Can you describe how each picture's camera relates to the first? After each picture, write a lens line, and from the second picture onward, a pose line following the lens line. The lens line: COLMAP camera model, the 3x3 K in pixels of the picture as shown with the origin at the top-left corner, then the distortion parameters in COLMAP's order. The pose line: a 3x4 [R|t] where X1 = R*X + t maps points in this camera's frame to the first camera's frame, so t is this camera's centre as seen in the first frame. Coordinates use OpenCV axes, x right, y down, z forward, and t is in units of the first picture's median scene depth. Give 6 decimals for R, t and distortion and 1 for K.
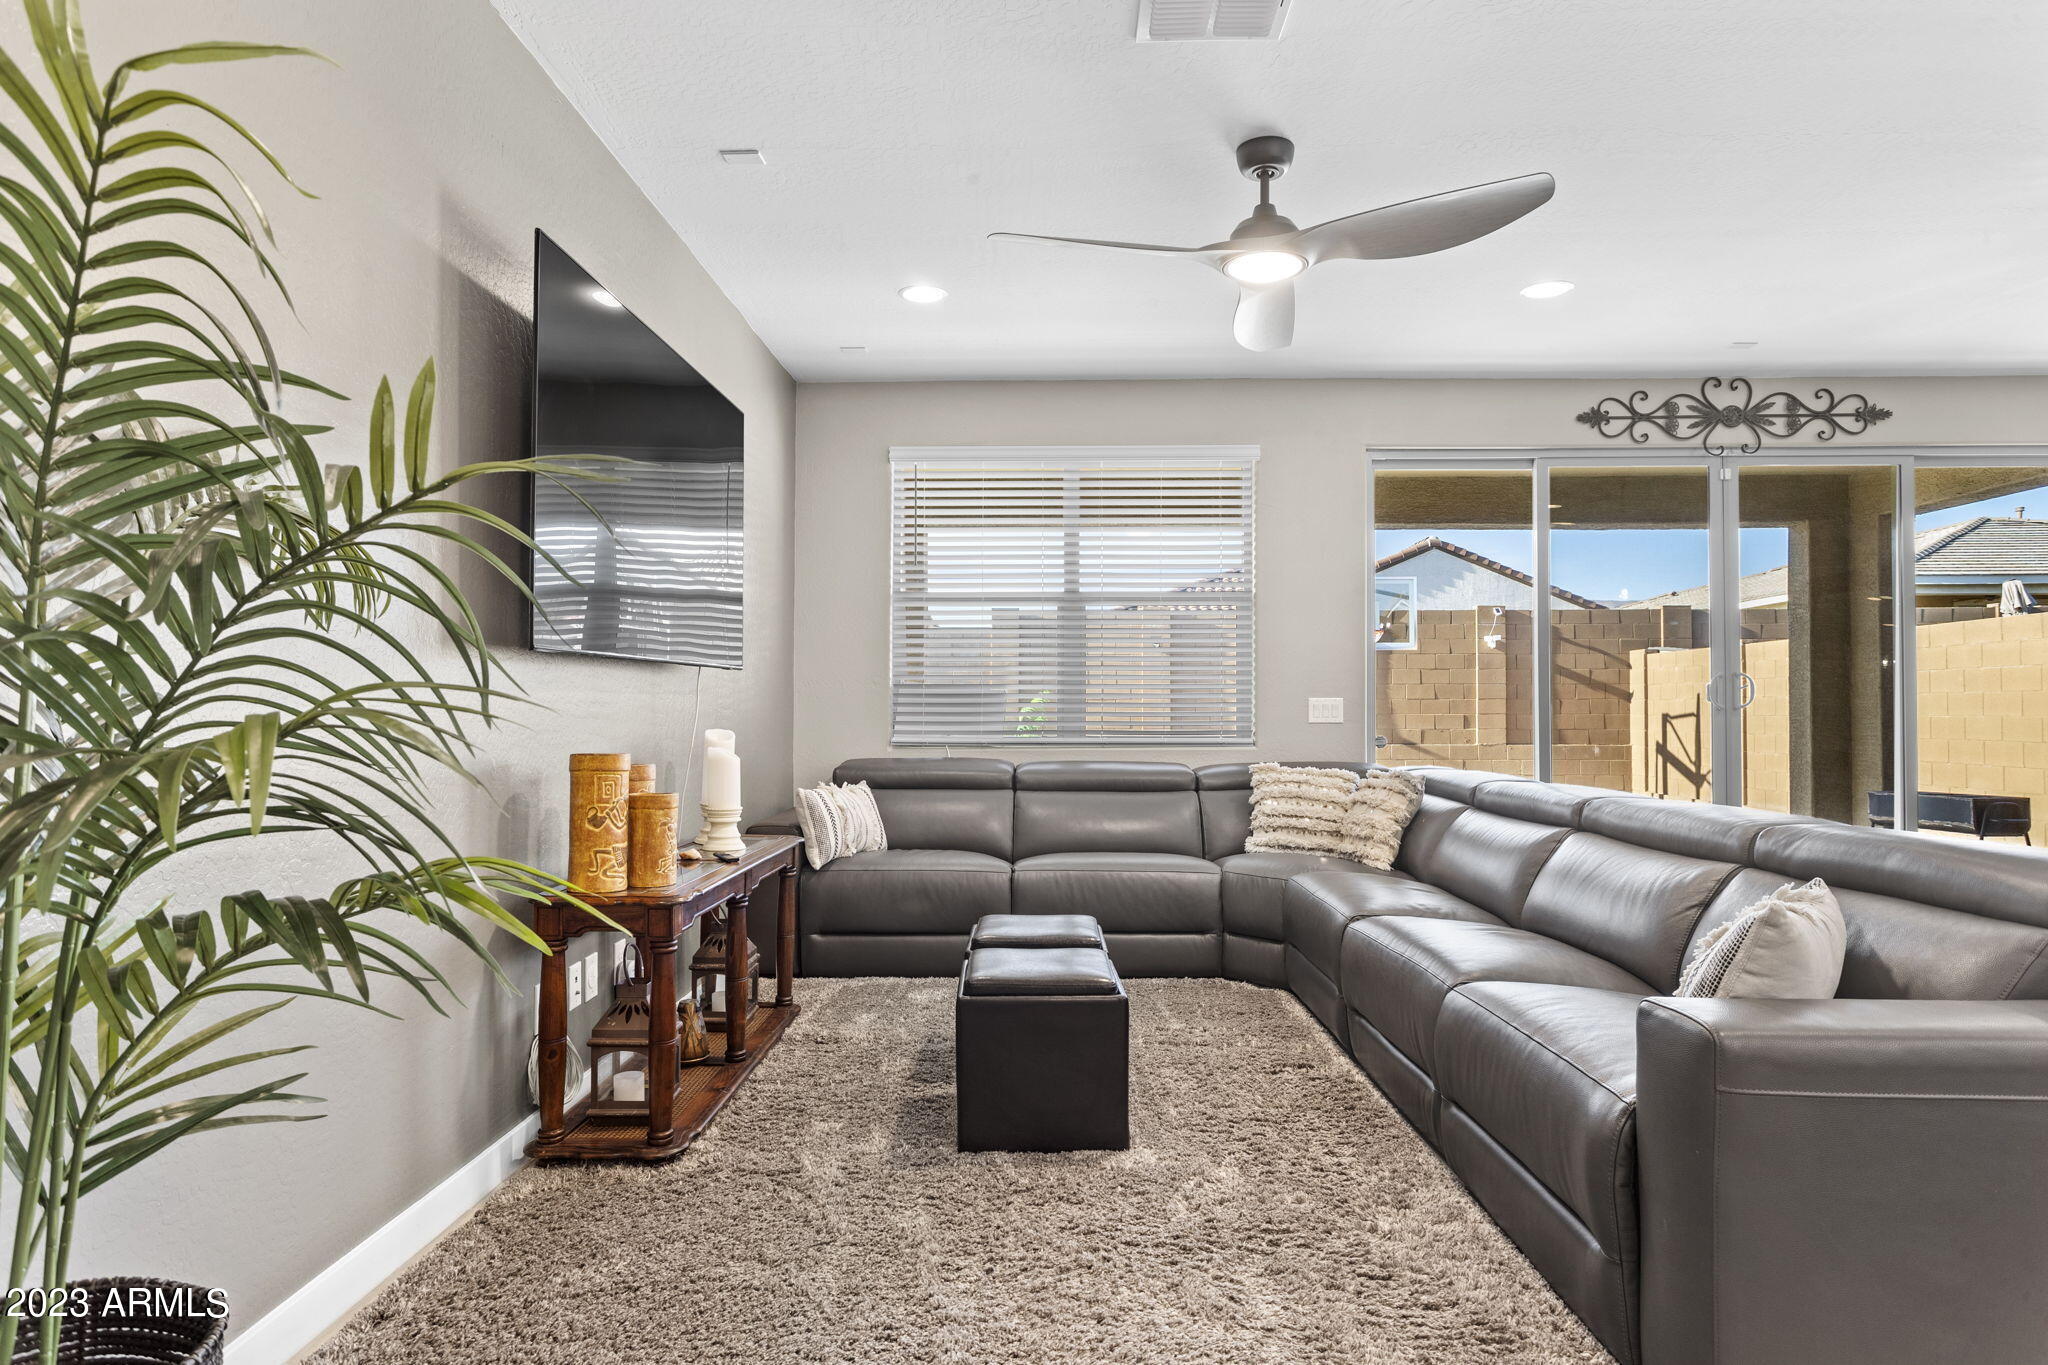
lens RADIAL K [[1132.7, 0, 1042.2], [0, 1132.7, 690.7], [0, 0, 1]] dist [-0.006873, -0.000684]
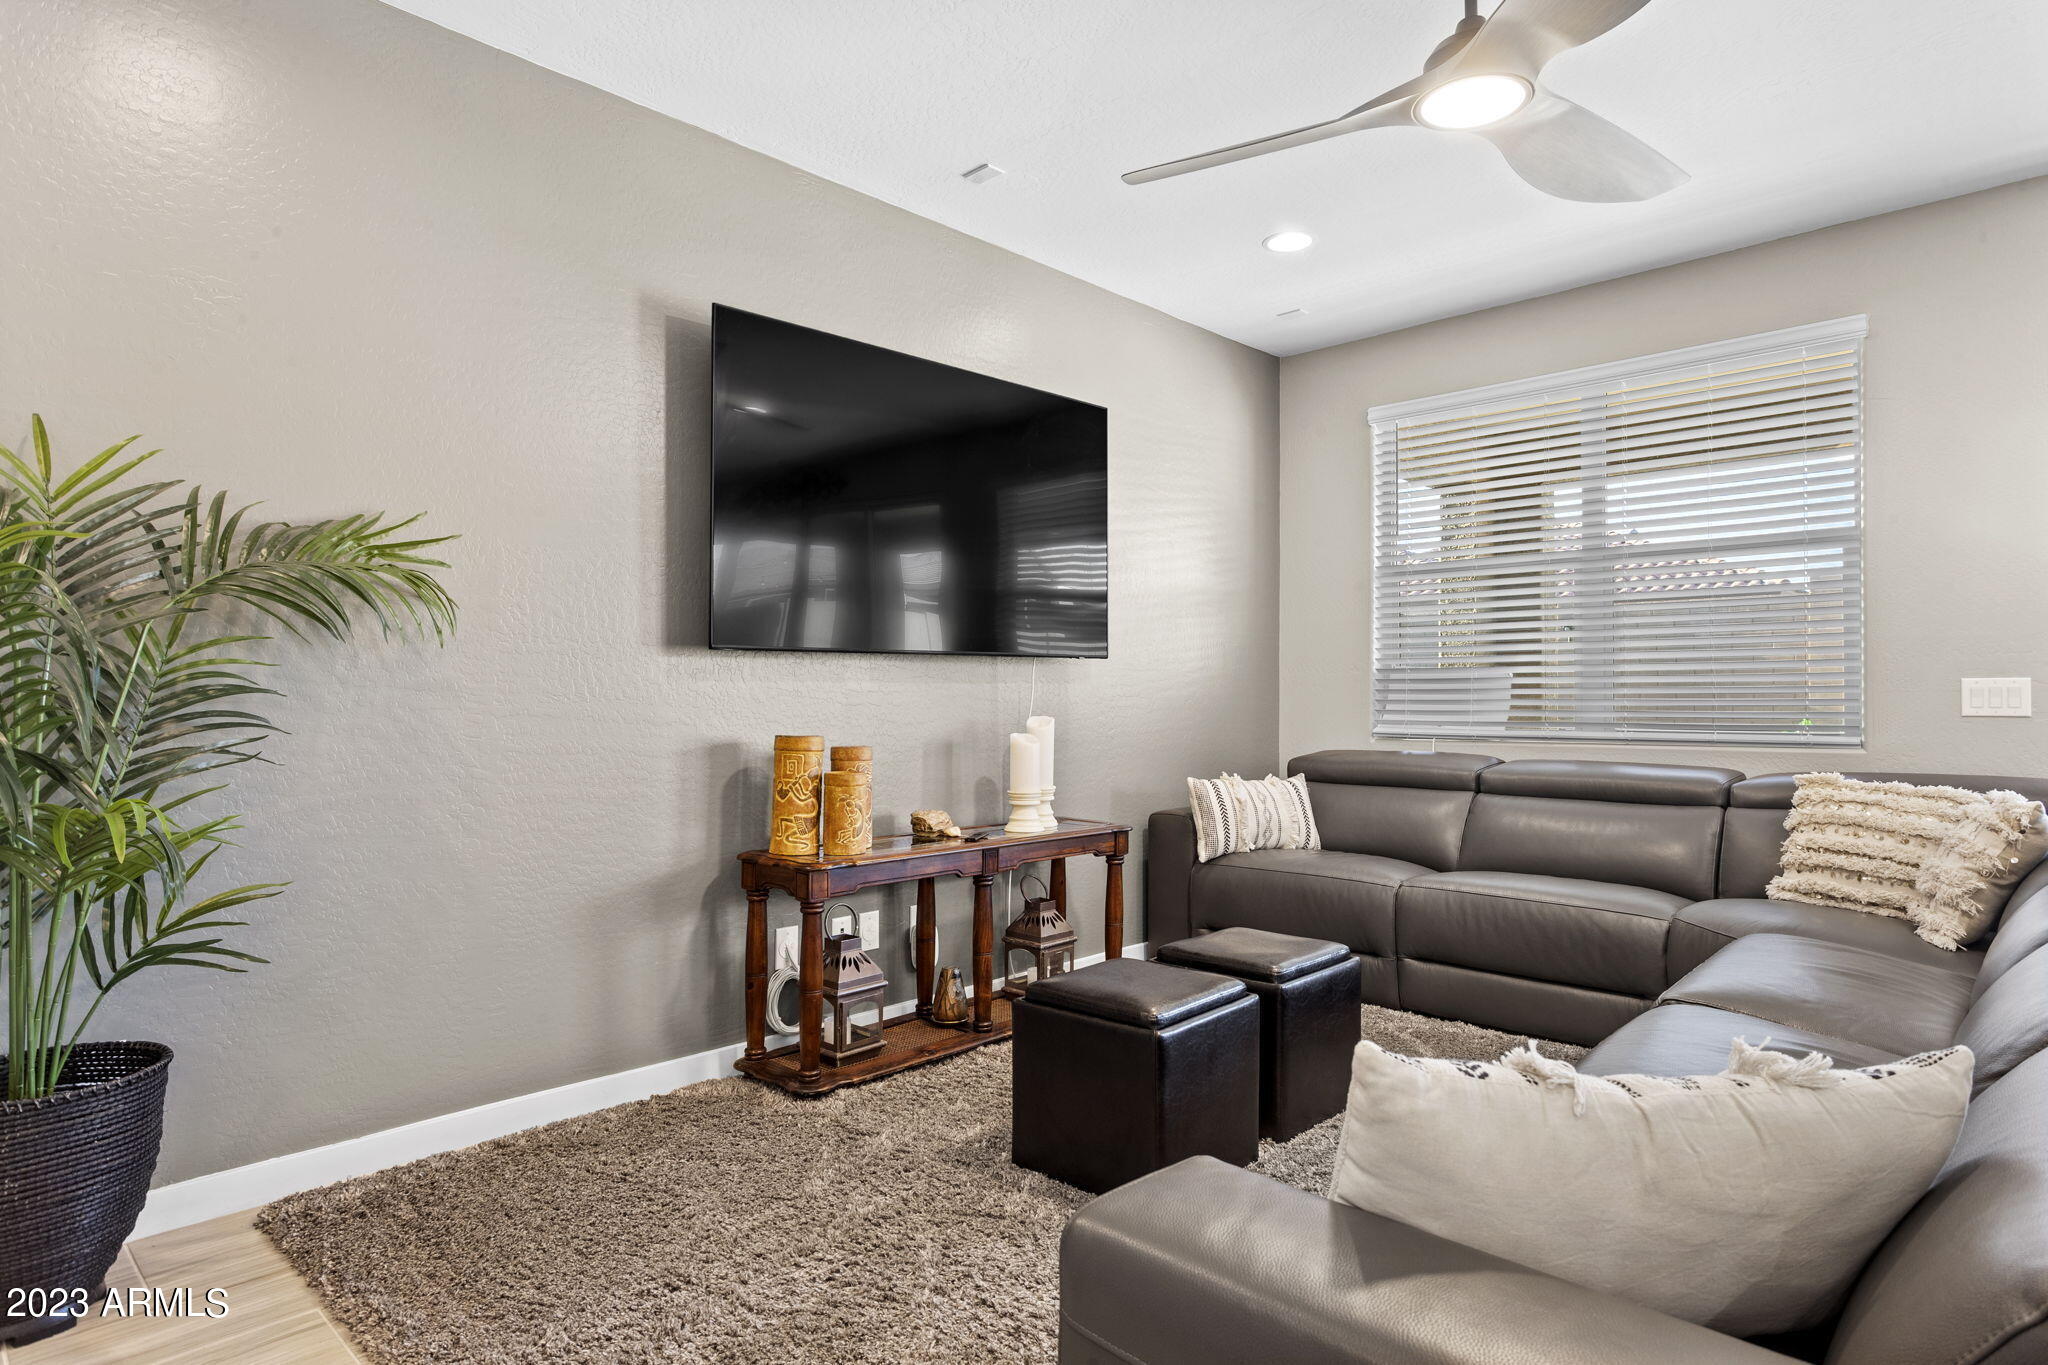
lens RADIAL K [[1132.7, 0, 1035.6], [0, 1132.7, 679.9], [0, 0, 1]] dist [-0.006873, -0.000684]
pose [[0.735596, -0.012234, -0.677311, 0.326882], [0.013090, 0.999907, -0.003844, 0.003532], [0.677295, -0.006038, 0.735687, 0.174891]]
